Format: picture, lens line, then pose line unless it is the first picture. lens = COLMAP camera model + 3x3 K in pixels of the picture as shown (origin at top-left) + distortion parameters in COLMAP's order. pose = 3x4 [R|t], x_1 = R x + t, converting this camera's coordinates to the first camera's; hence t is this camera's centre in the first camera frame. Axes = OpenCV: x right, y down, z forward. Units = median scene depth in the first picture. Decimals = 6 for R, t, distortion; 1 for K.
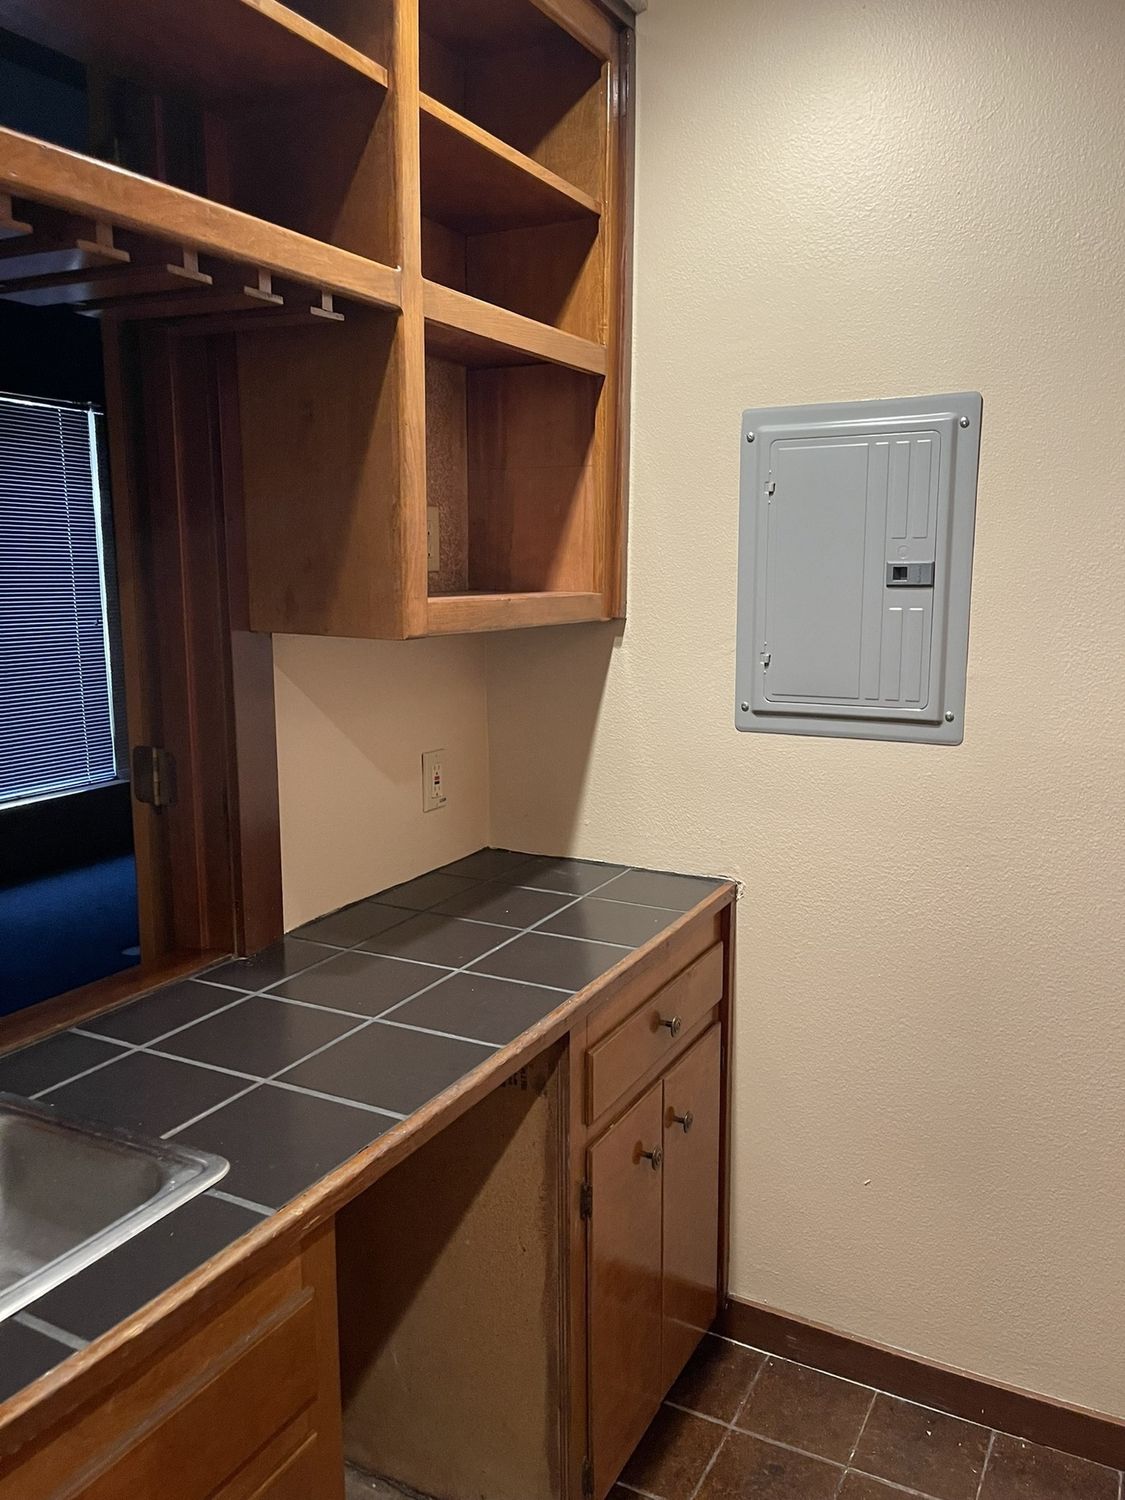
lens RADIAL K [[1141.9, 0, 562.5], [0, 1141.9, 750.0], [0, 0, 1]] dist [0.039795, -0.006966]
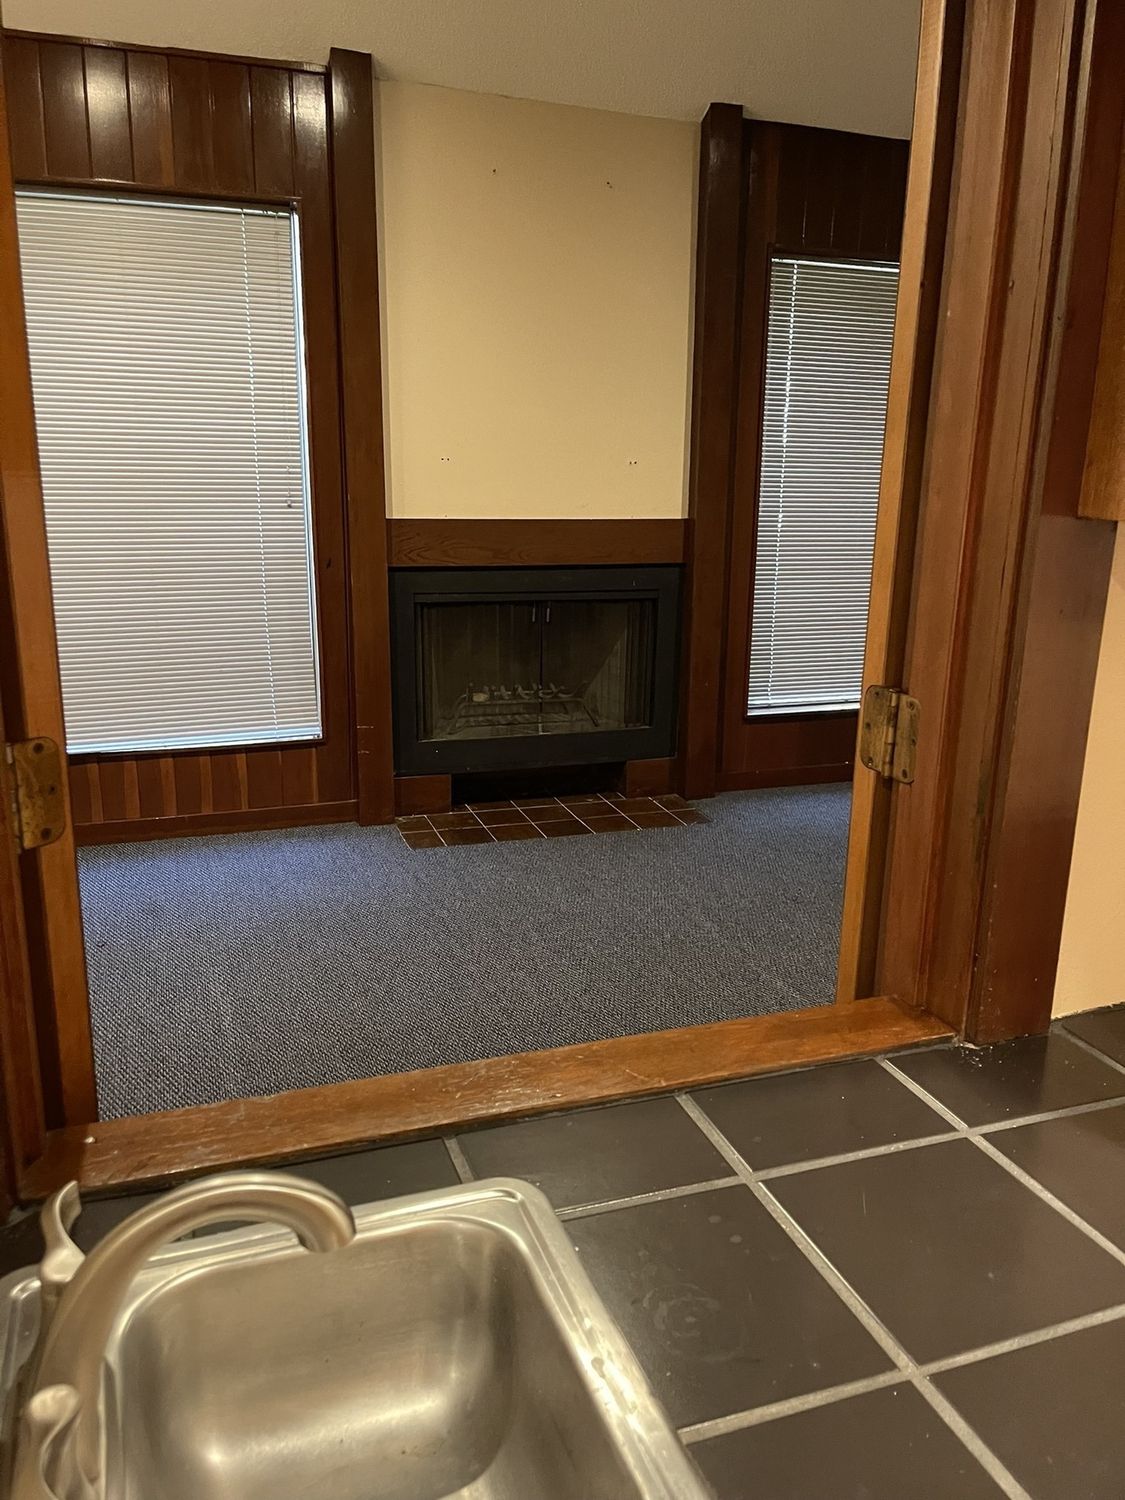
lens RADIAL K [[1093.6, 0, 562.5], [0, 1093.6, 750.0], [0, 0, 1]] dist [0.100405, -0.132126]
pose [[0.730764, 0.178815, -0.658793, -0.071515], [-0.123254, 0.983783, 0.130308, -0.028486], [0.671410, -0.014025, 0.740953, 0.402547]]
